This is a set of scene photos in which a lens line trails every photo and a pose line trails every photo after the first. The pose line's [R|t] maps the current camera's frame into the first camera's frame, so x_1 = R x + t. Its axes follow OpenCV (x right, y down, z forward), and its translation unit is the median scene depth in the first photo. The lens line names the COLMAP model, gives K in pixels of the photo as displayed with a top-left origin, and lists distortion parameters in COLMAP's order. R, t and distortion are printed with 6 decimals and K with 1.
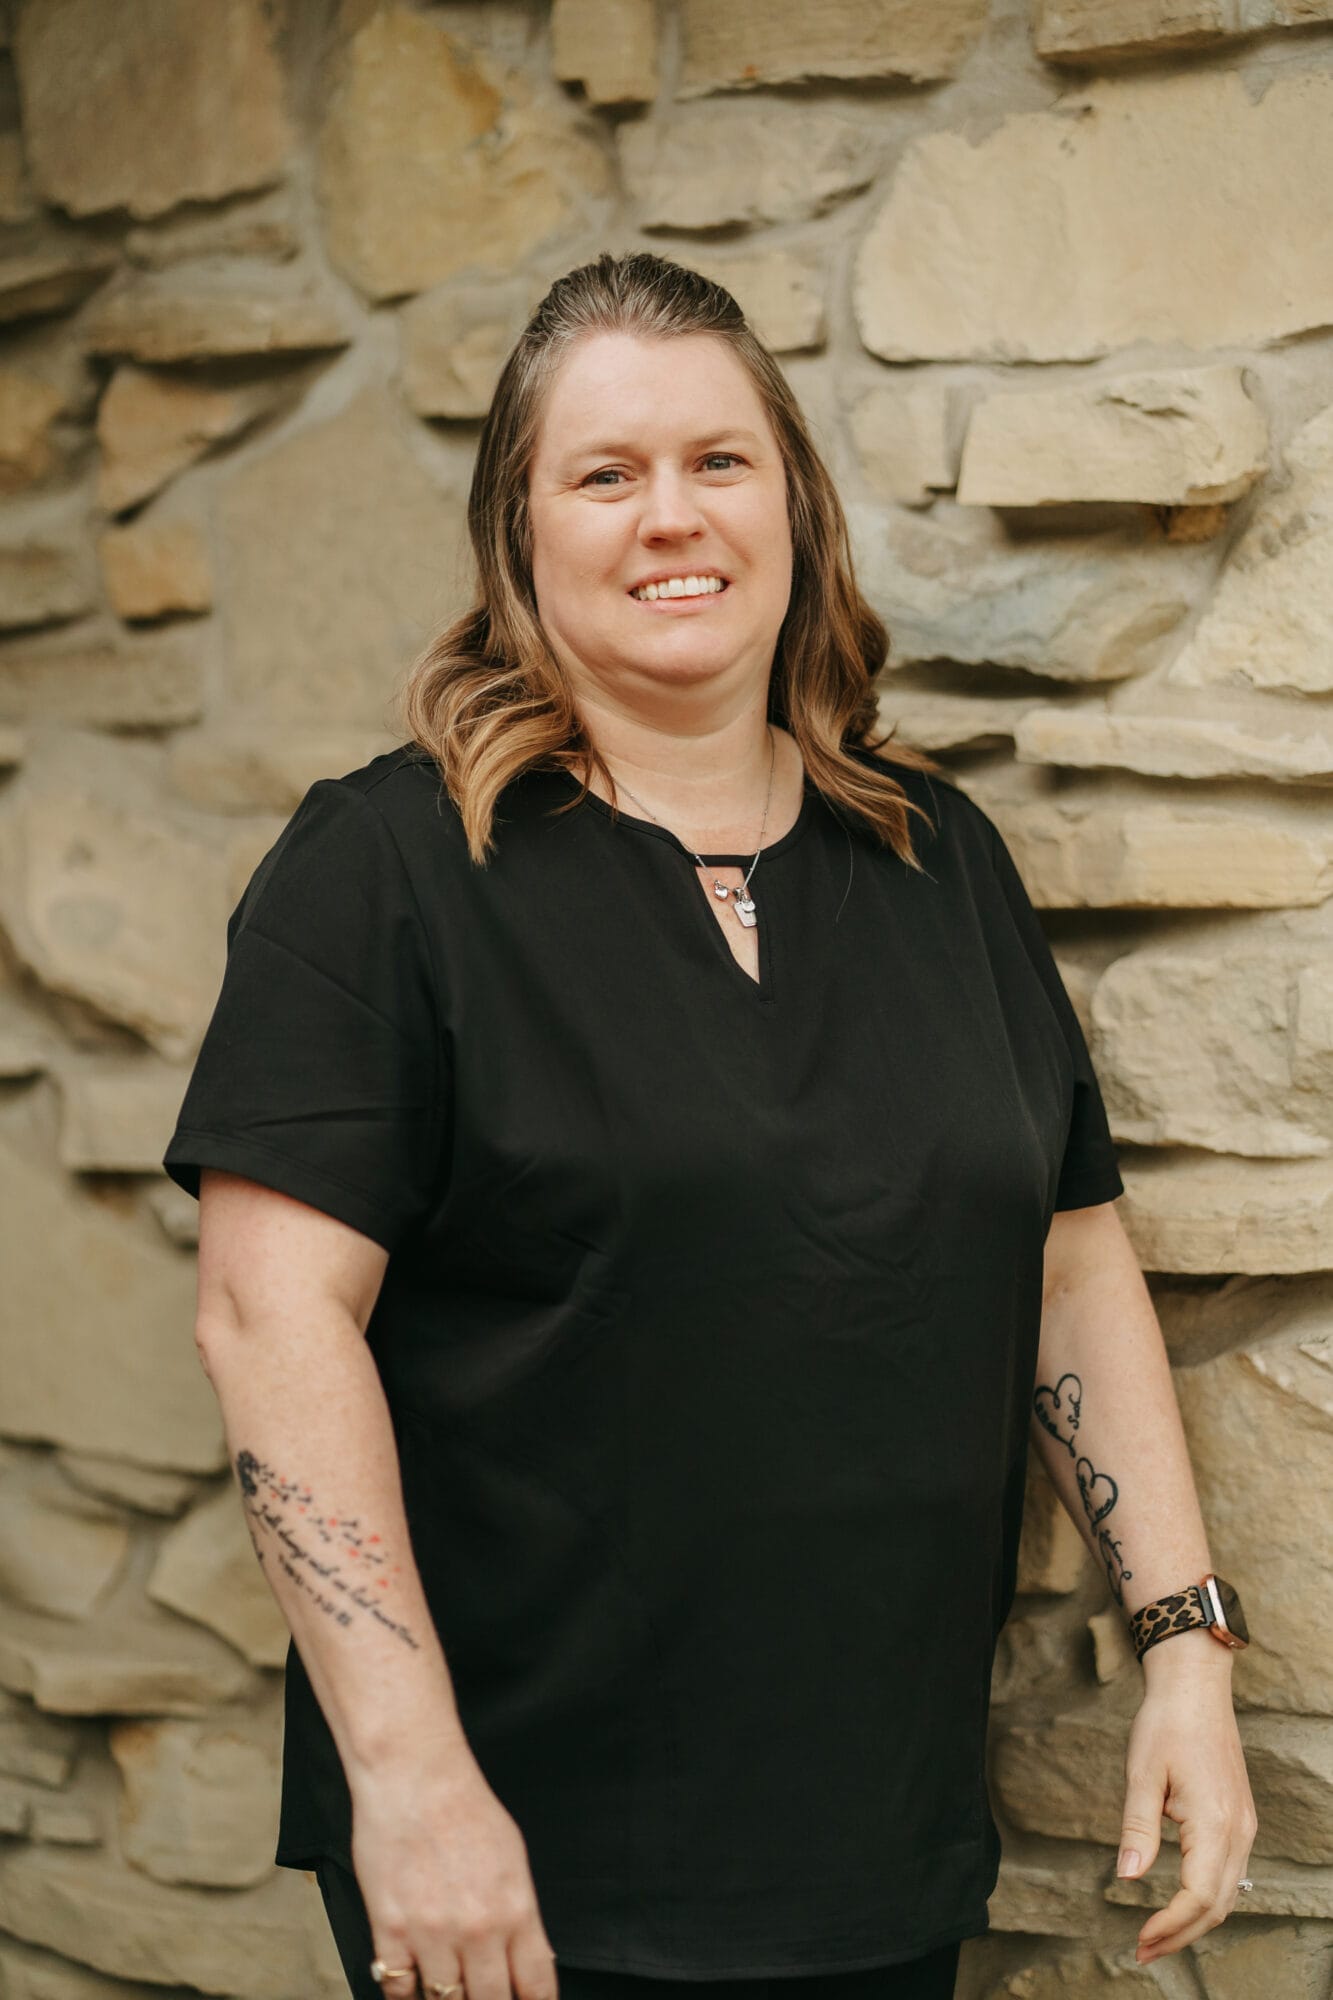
lens RADIAL K [[5170.3, 0, 689.9], [0, 5170.3, 997.0], [0, 0, 1]] dist [0.178323, 0.000000]
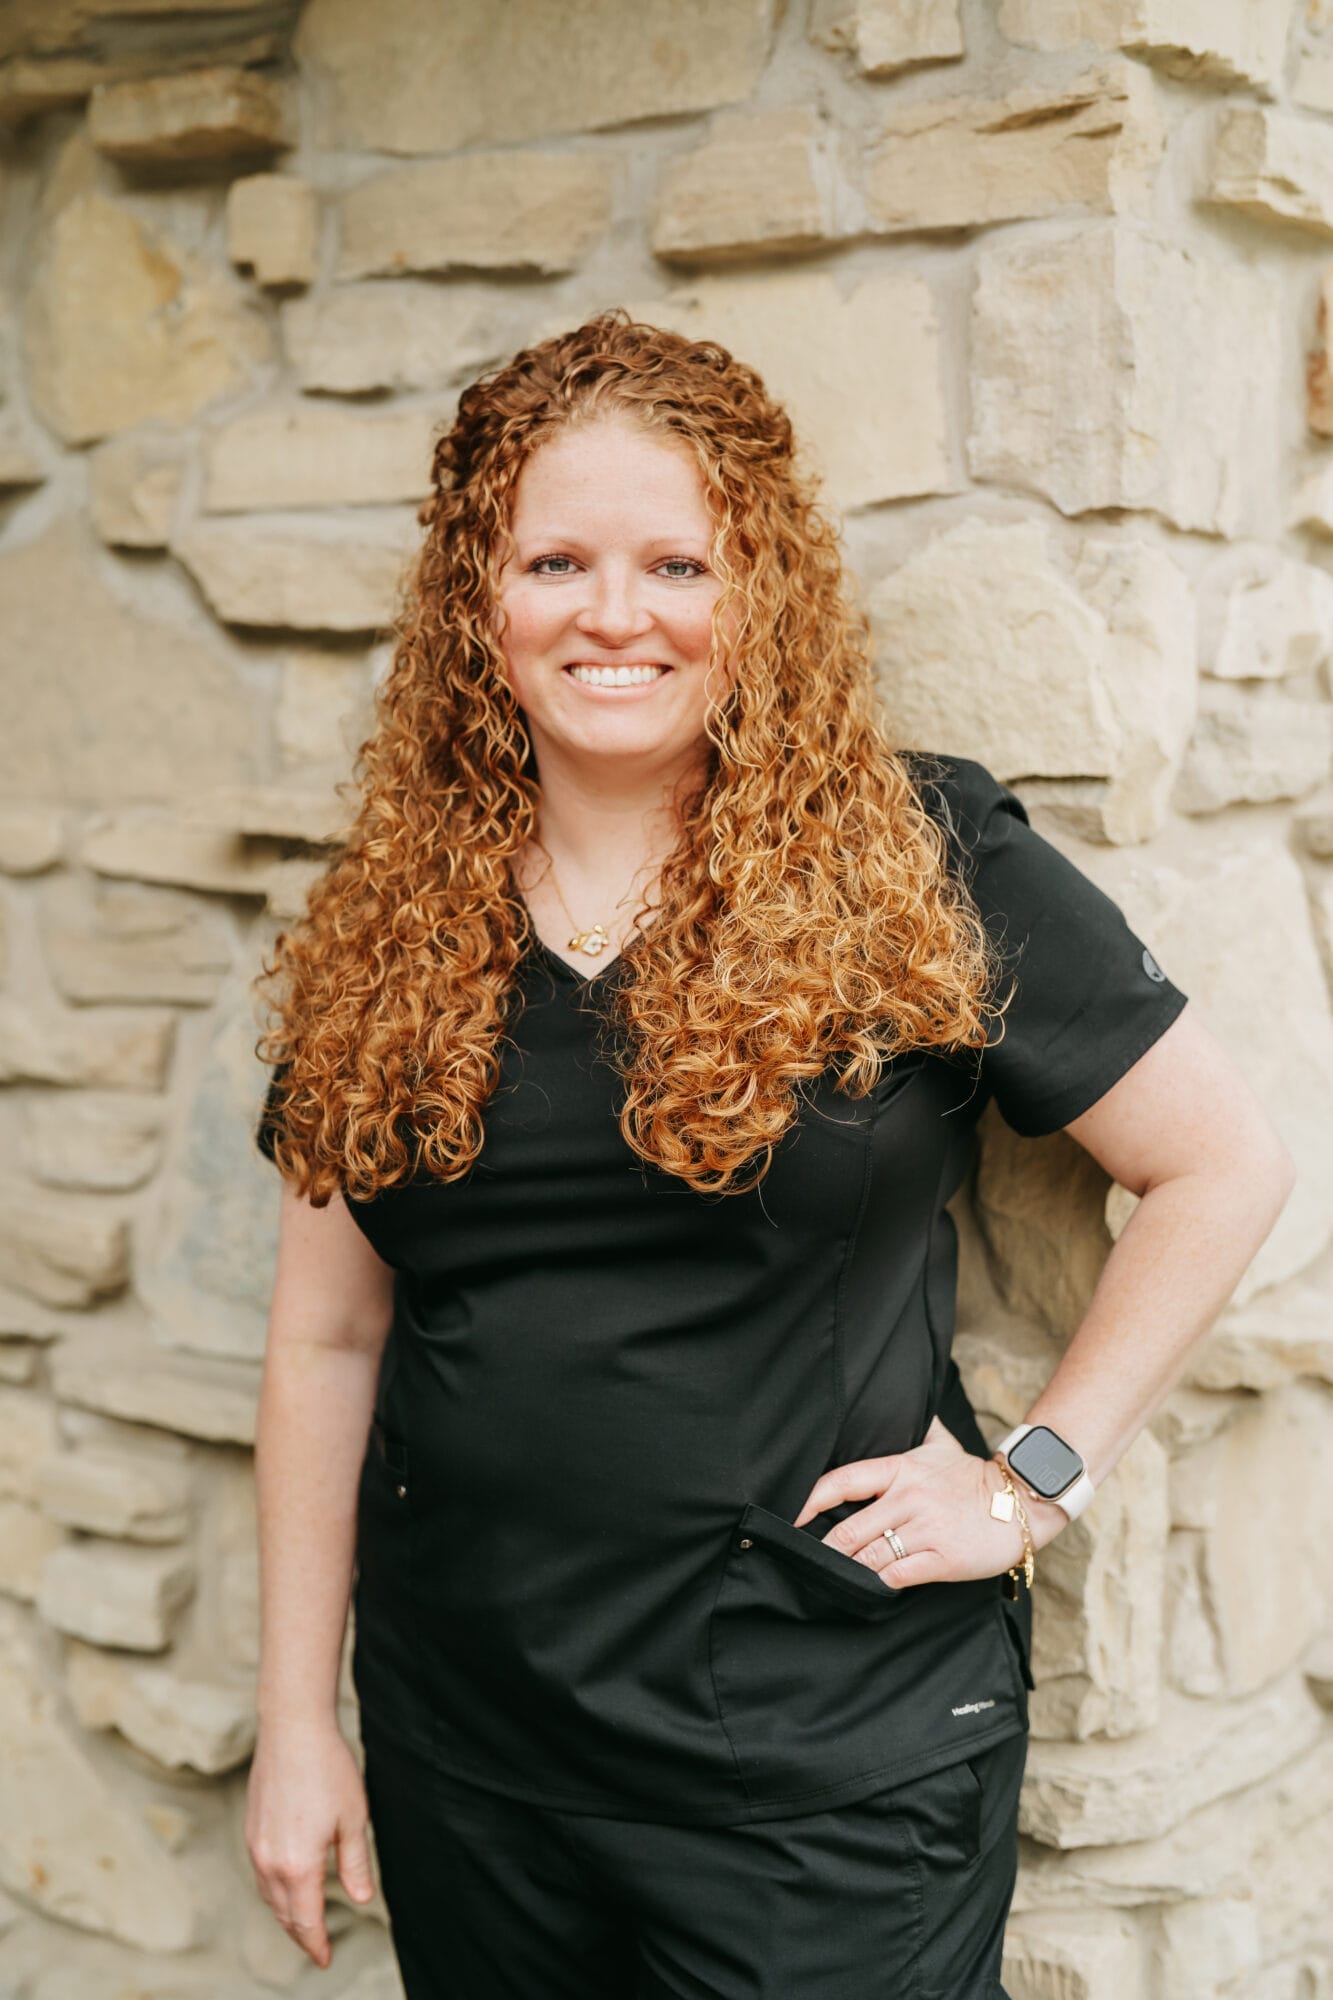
lens RADIAL K [[2992.2, 0, 685.5], [0, 2992.2, 989.4], [0, 0, 1]] dist [0.039036, 0.000000]
pose [[0.990148, 0.028766, 0.137037, -0.012234], [-0.031317, 0.999373, 0.016498, -0.026834], [-0.136477, -0.020627, 0.990429, 0.316548]]
